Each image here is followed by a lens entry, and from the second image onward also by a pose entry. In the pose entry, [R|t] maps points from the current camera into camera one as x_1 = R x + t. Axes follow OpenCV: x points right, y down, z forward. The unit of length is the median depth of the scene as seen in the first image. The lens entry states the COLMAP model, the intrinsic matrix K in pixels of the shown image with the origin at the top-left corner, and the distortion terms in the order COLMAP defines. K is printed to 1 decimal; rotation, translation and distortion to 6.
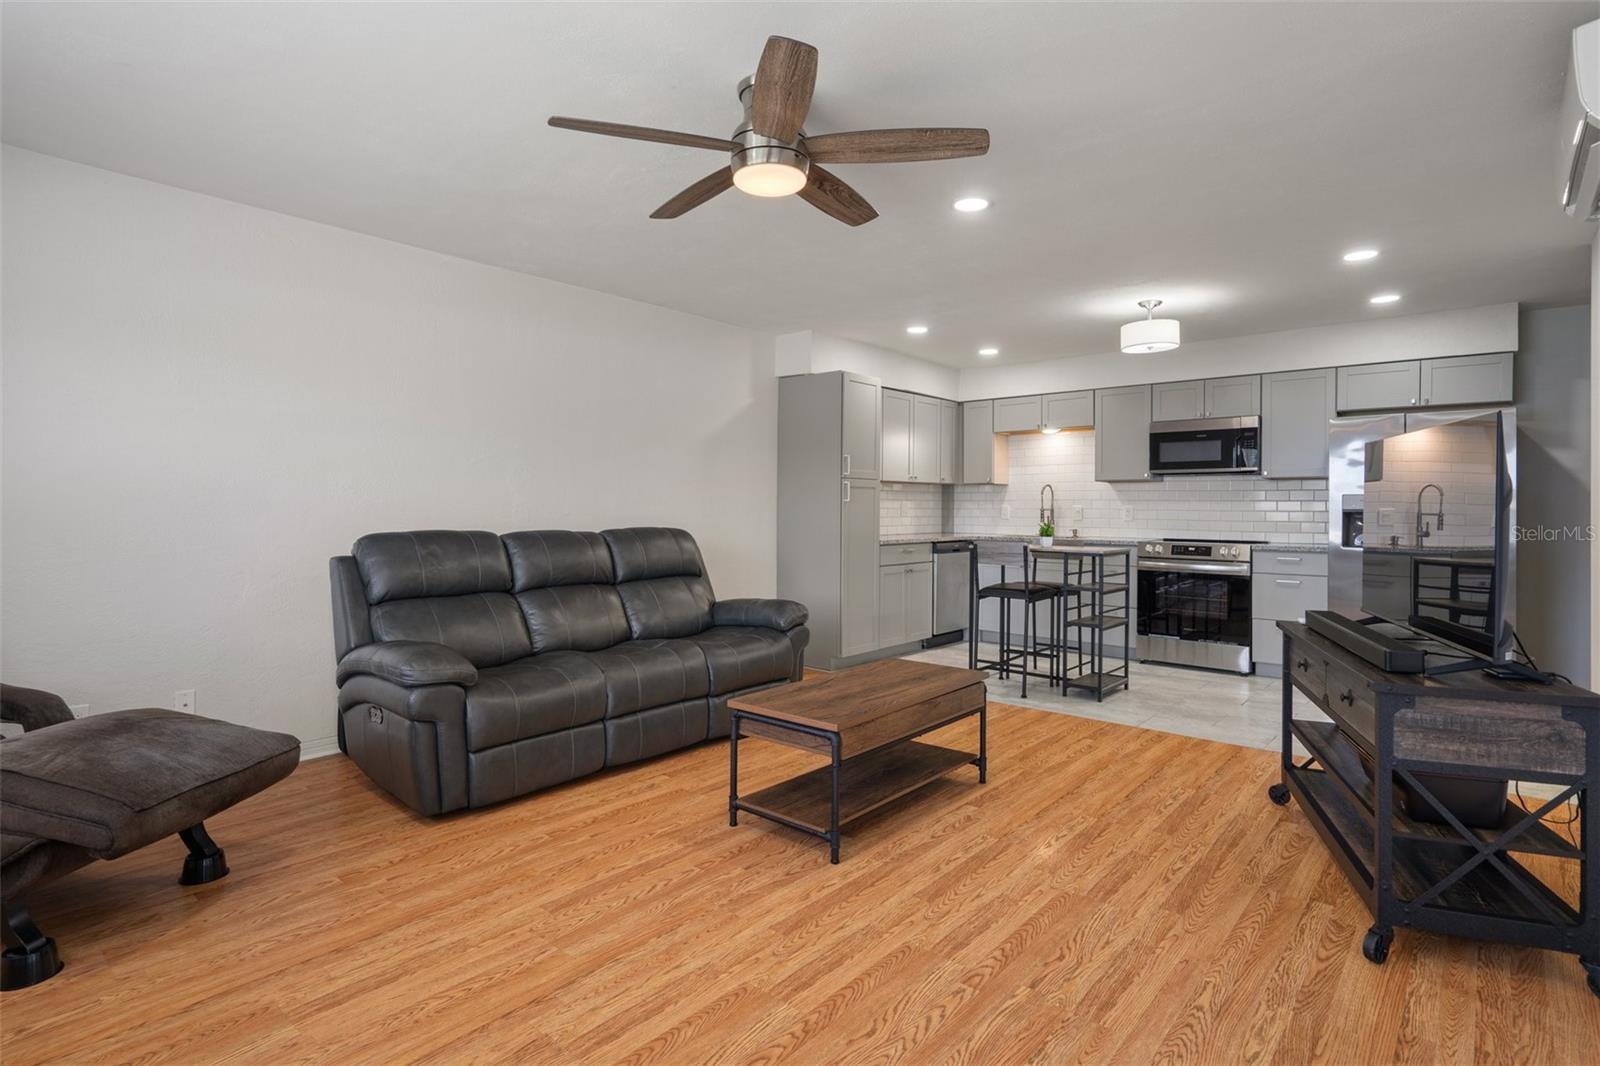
lens RADIAL K [[811.7, 0, 792.1], [0, 811.7, 501.2], [0, 0, 1]] dist [0.003177, -0.000029]
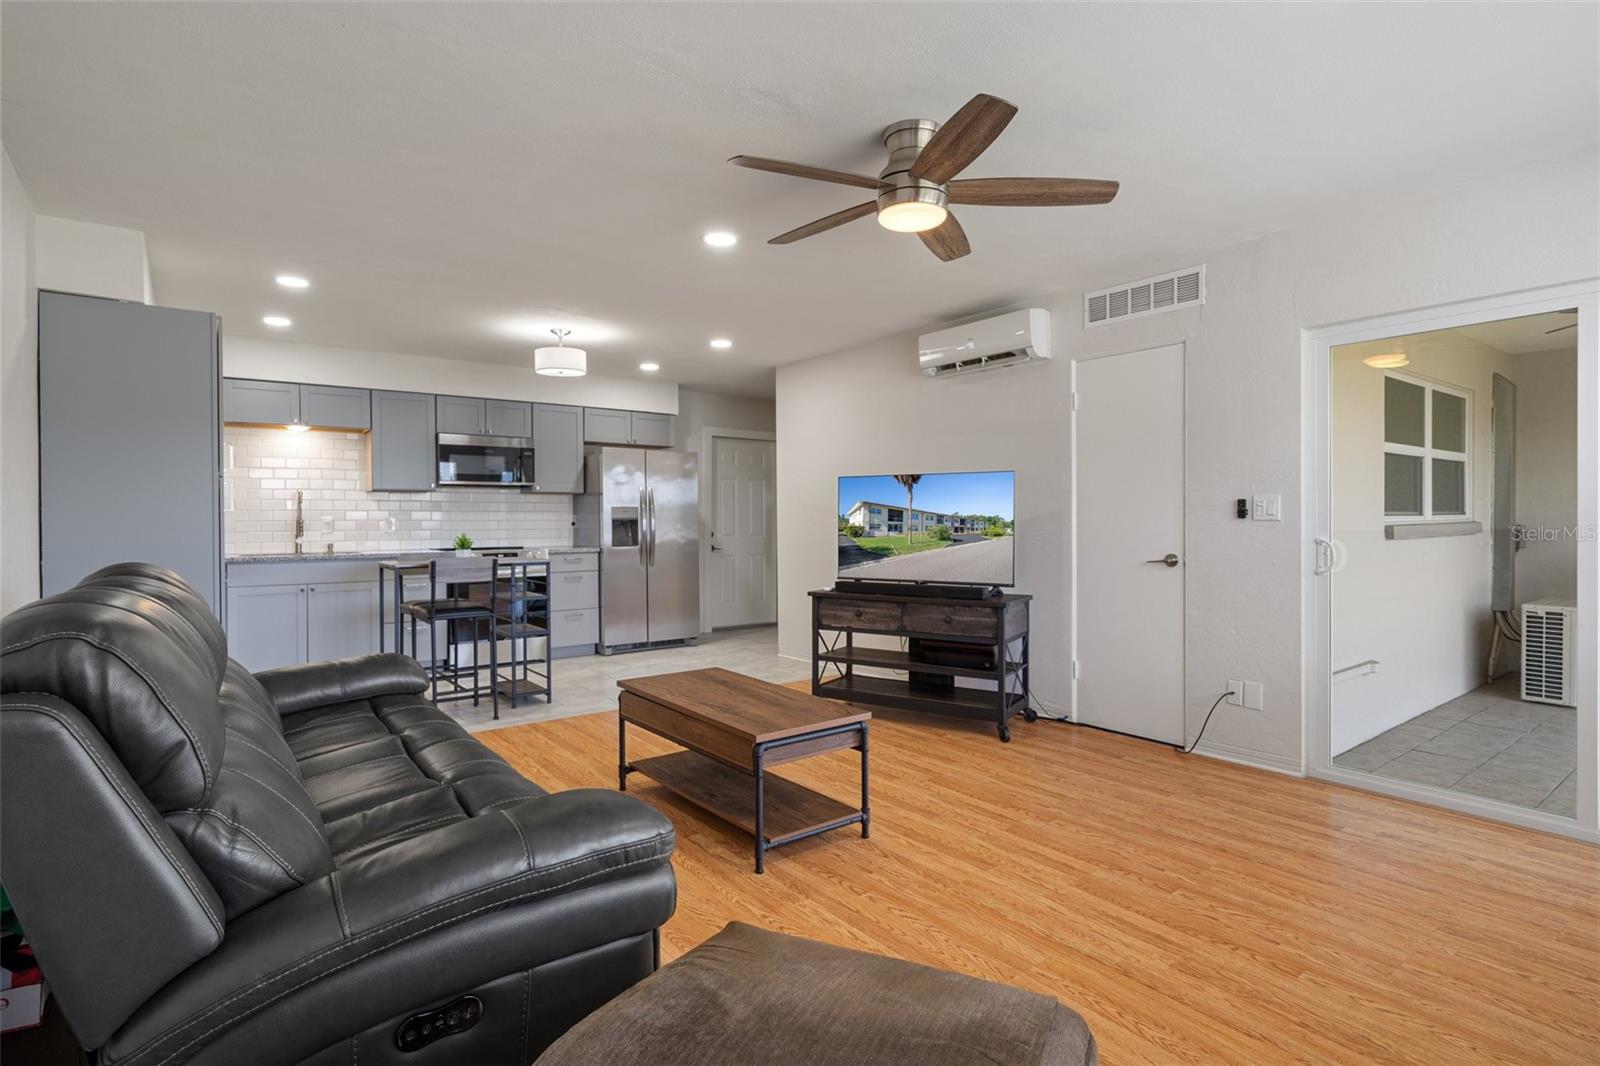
lens RADIAL K [[798.4, 0, 800.0], [0, 798.4, 533.0], [0, 0, 1]] dist [0.000320, 0.000318]
pose [[0.200458, -0.024269, 0.979402, -0.756219], [-0.001793, 0.999682, 0.025139, 0.001097], [-0.979701, -0.006796, 0.200351, 0.642706]]
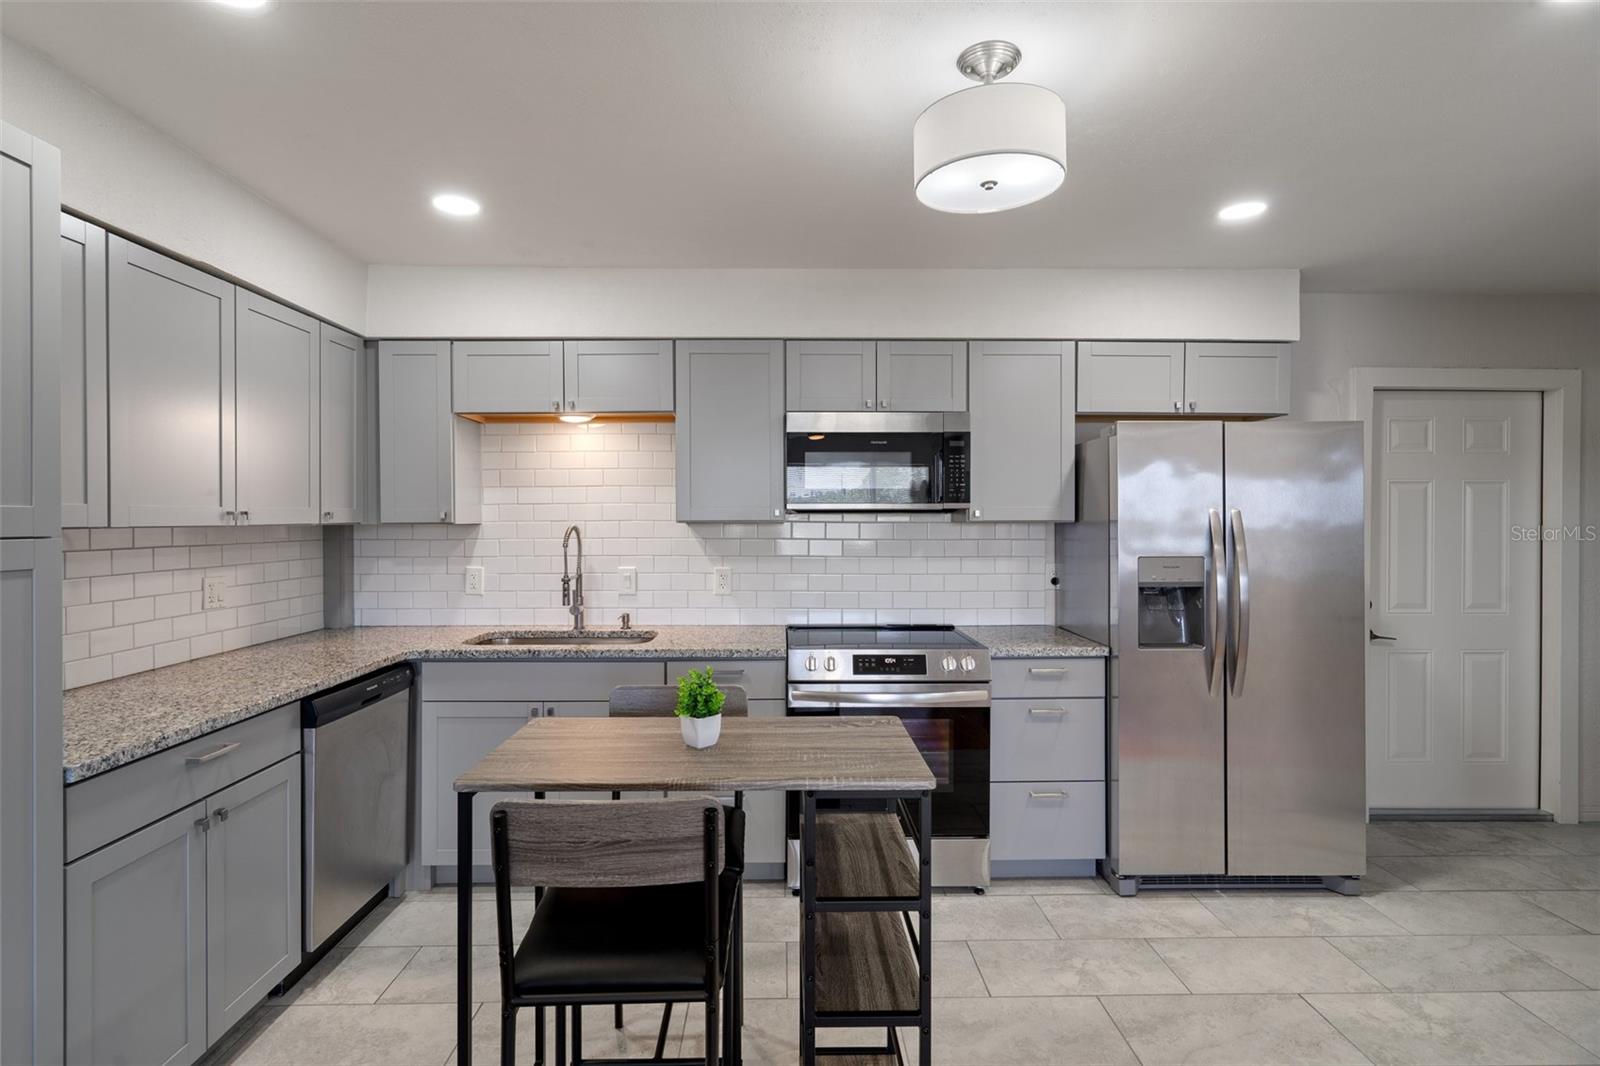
lens RADIAL K [[777.0, 0, 793.6], [0, 777.0, 523.2], [0, 0, 1]] dist [0.003159, 0.000591]
pose [[0.741595, -0.008189, 0.670798, 0.192336], [0.000164, 0.999928, 0.012026, -0.054929], [-0.670847, -0.008808, 0.741543, 1.096261]]
